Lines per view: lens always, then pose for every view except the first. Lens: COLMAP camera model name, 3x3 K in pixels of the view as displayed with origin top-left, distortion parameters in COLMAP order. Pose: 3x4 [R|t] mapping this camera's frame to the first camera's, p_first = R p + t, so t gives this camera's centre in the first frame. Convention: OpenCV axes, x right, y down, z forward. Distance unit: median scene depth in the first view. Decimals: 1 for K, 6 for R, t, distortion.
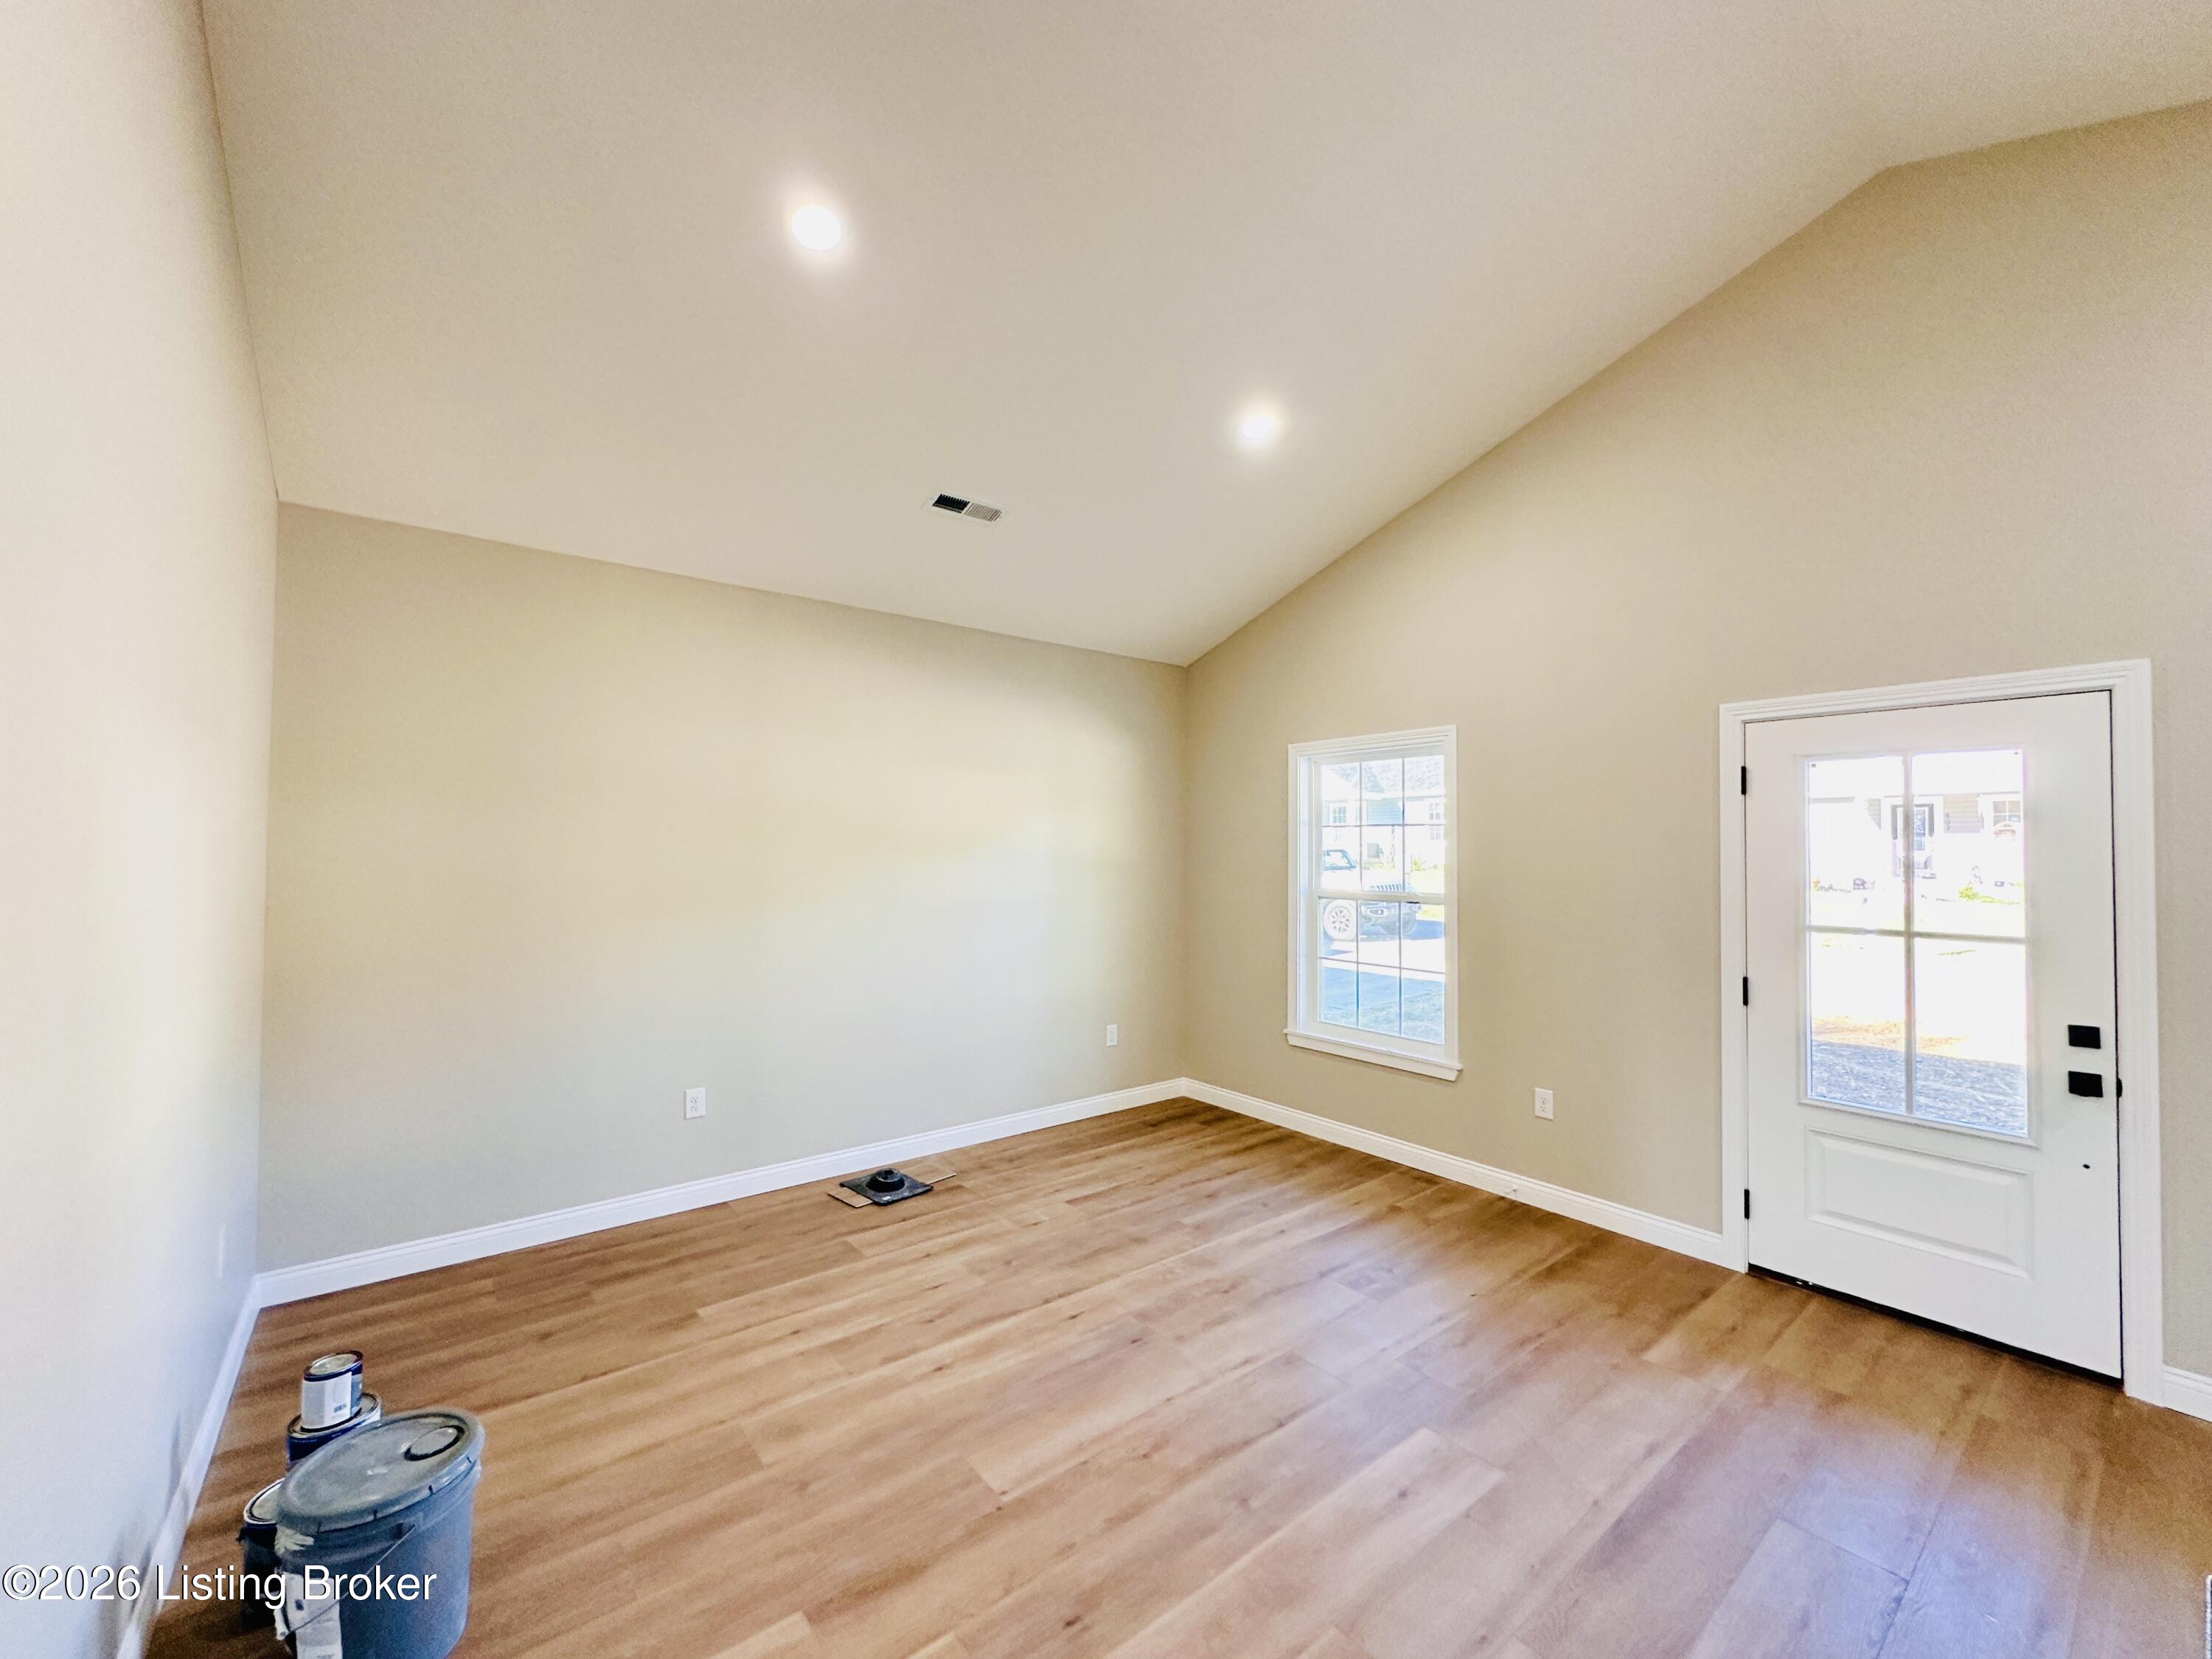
lens RADIAL K [[881.3, 0, 1106.2], [0, 881.3, 830.4], [0, 0, 1]] dist [-0.003524, 0.000900]
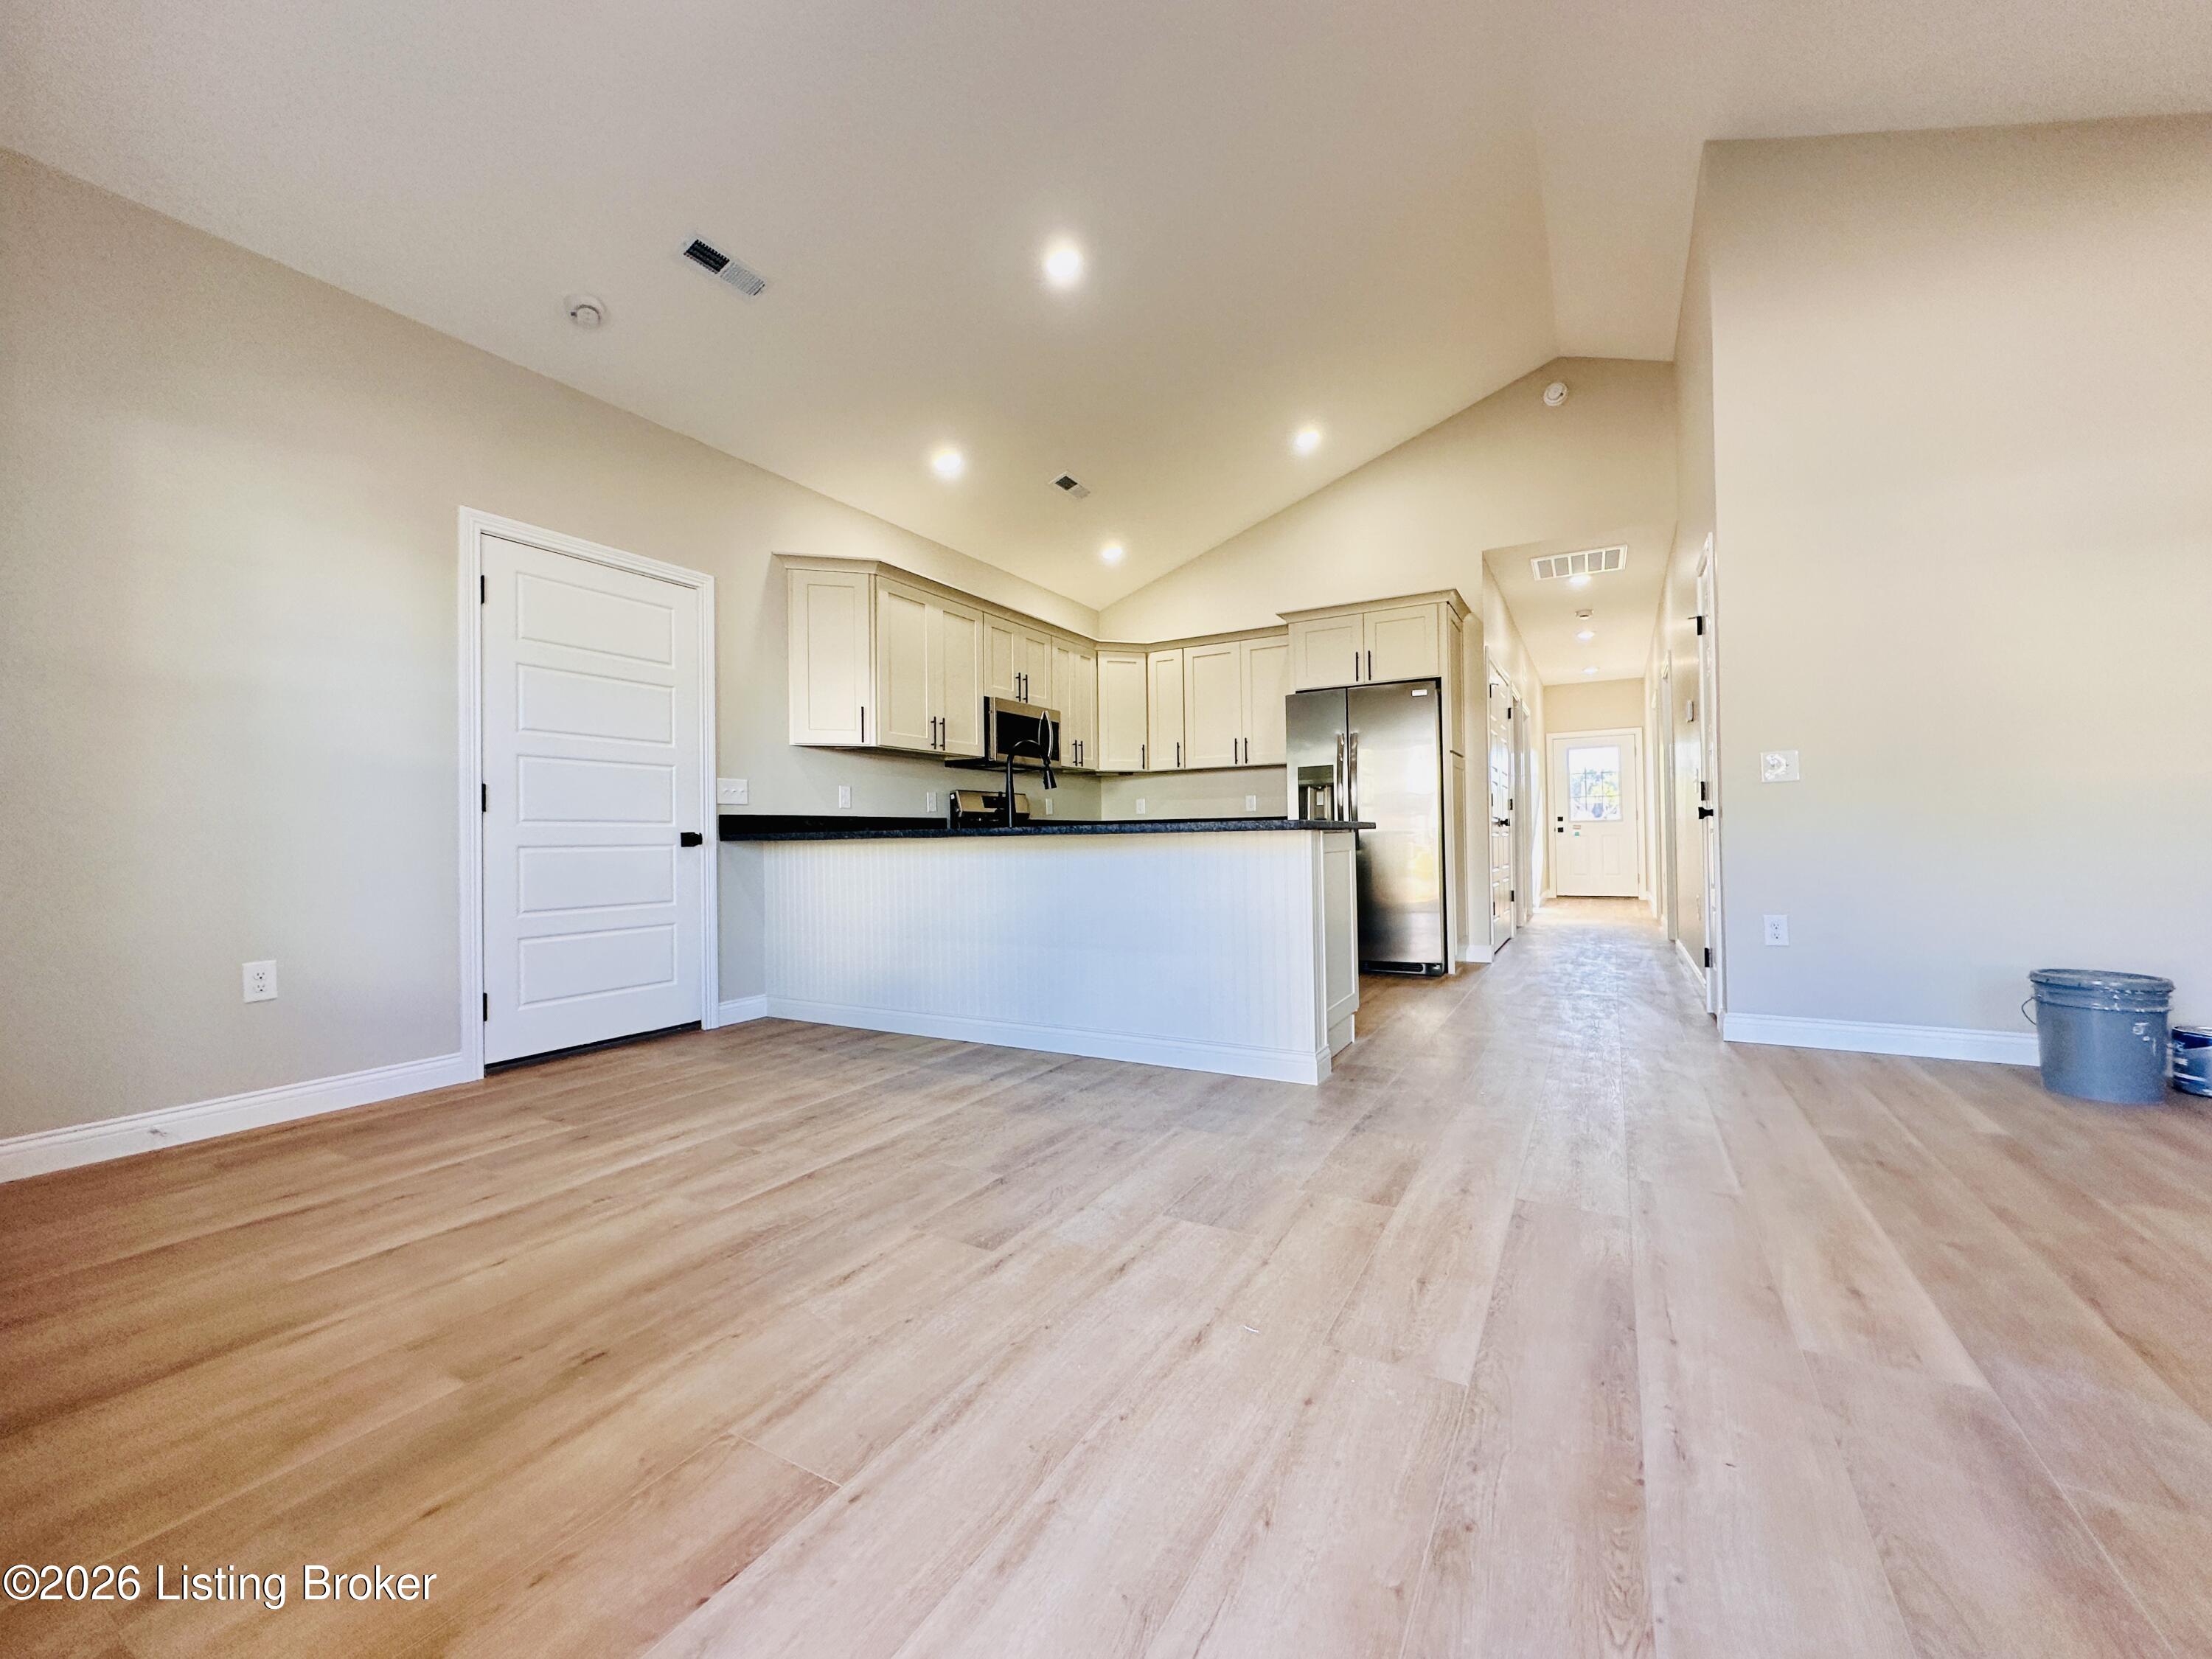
lens RADIAL K [[881.3, 0, 1107.3], [0, 881.3, 830.5], [0, 0, 1]] dist [-0.003524, 0.000900]
pose [[-0.927633, 0.004637, -0.373465, 0.853906], [0.018223, 0.999294, -0.032856, 0.257943], [0.373049, -0.037284, -0.927062, 1.034488]]
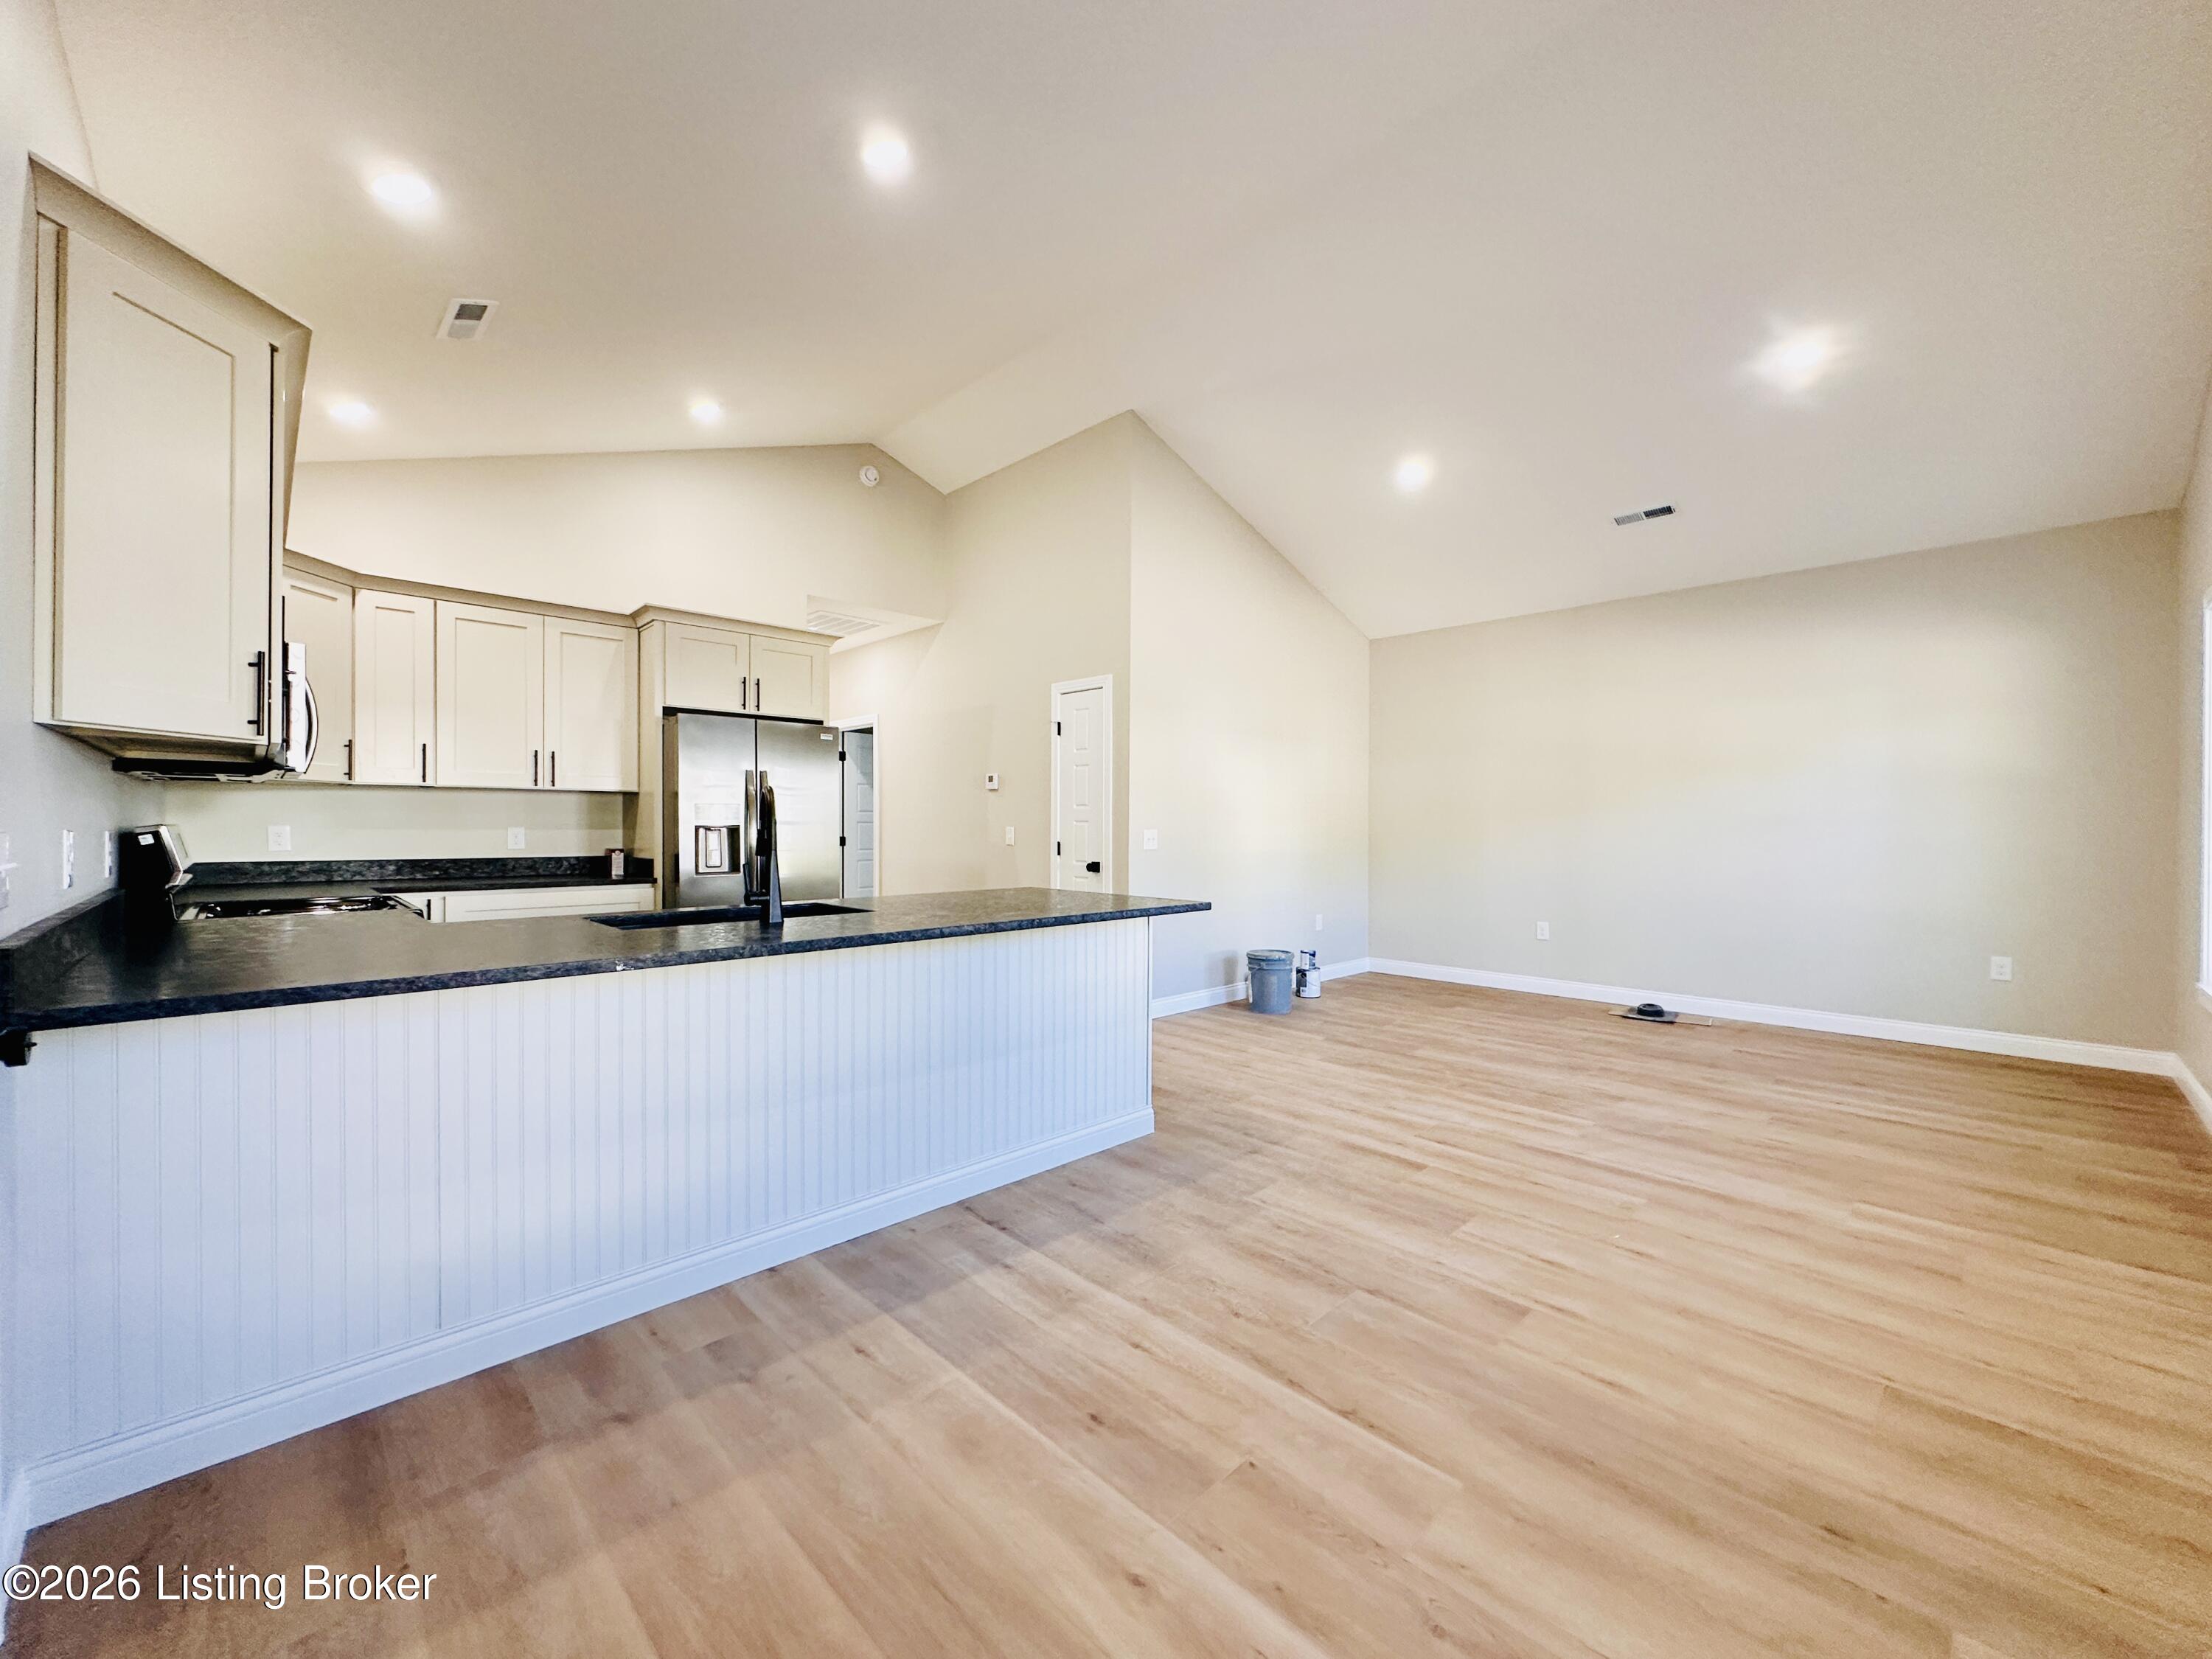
lens RADIAL K [[881.3, 0, 1107.9], [0, 881.3, 828.7], [0, 0, 1]] dist [-0.003524, 0.000900]
pose [[0.103793, -0.002528, -0.994596, 1.378749], [0.019457, 0.999811, -0.000511, 0.128881], [0.994409, -0.019299, 0.103823, 0.024860]]
